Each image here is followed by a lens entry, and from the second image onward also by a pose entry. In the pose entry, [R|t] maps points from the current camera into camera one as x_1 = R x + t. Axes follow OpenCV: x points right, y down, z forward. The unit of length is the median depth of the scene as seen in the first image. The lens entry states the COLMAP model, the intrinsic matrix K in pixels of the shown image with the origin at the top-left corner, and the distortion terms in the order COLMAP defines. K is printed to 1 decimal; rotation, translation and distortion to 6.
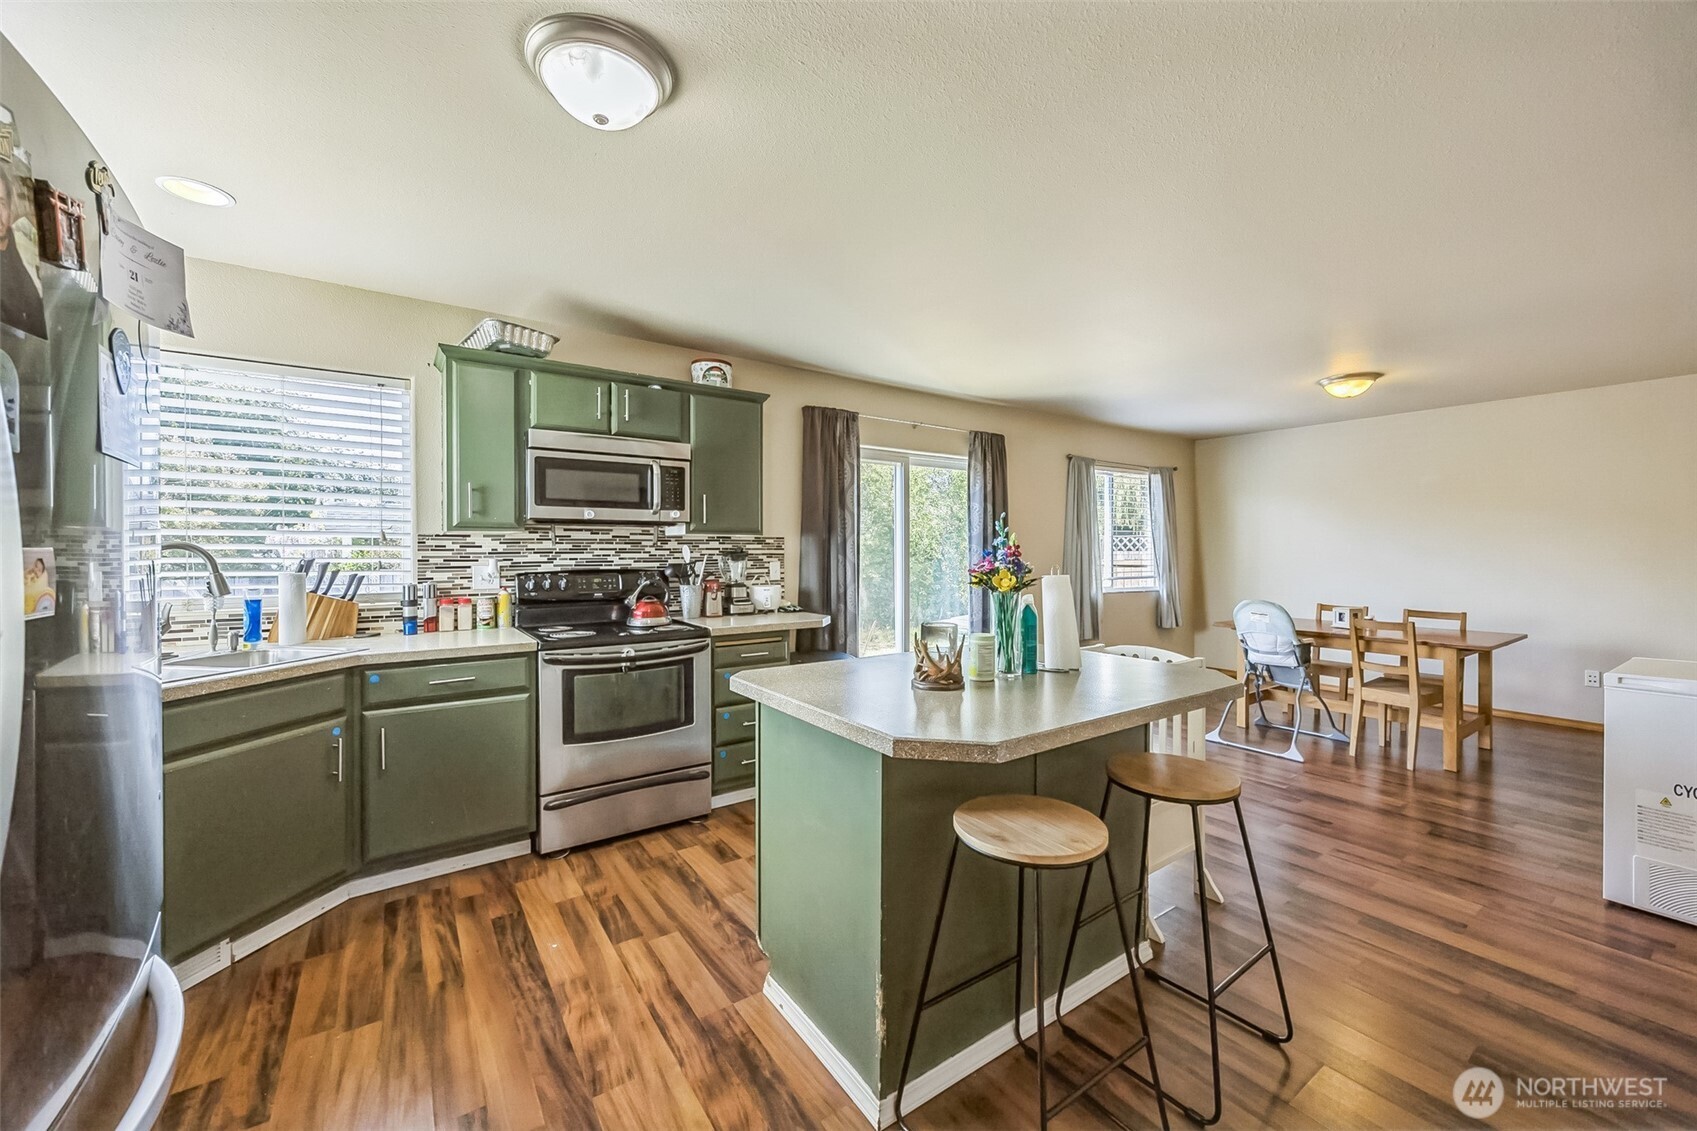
lens RADIAL K [[655.4, 0, 858.2], [0, 655.4, 558.1], [0, 0, 1]] dist [0.001477, 0.000132]
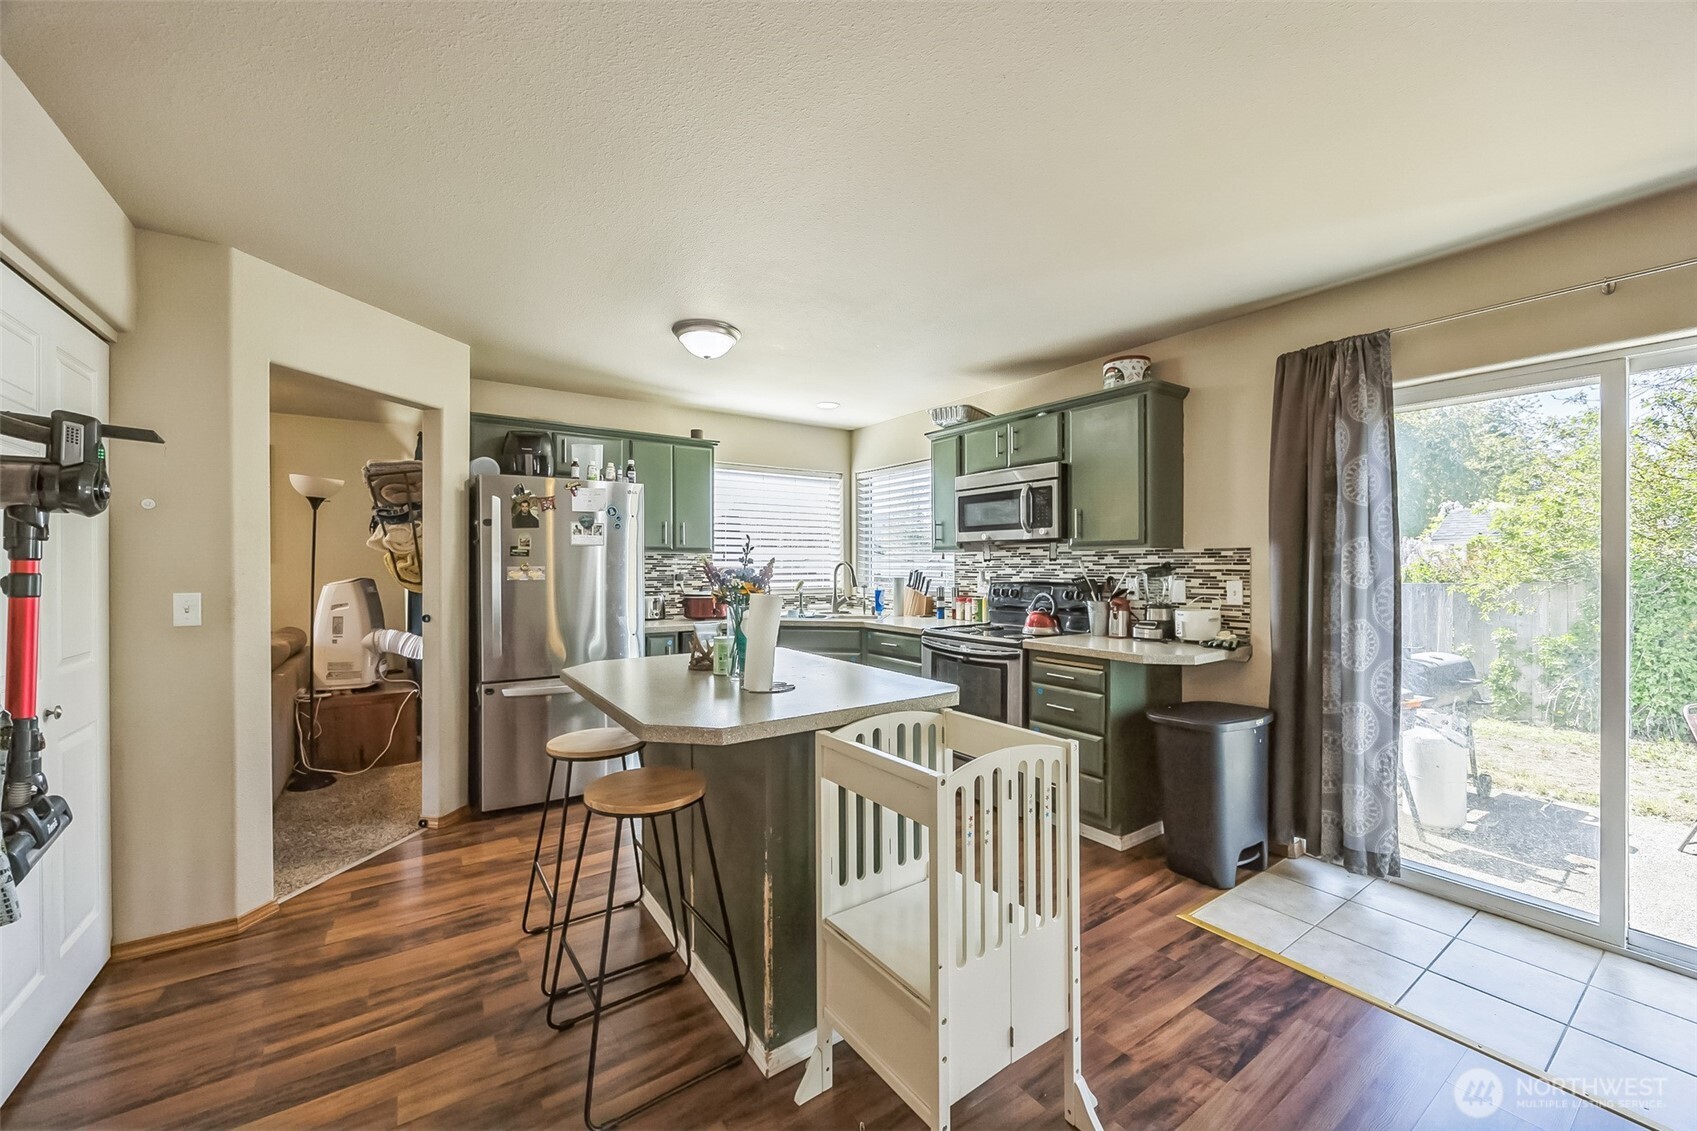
lens RADIAL K [[655.4, 0, 846.4], [0, 655.4, 566.1], [0, 0, 1]] dist [0.001477, 0.000132]
pose [[-0.013693, 0.003904, -0.999899, 0.771614], [-0.009812, 0.999944, 0.004039, -0.011853], [0.999858, 0.009866, -0.013654, 0.688893]]
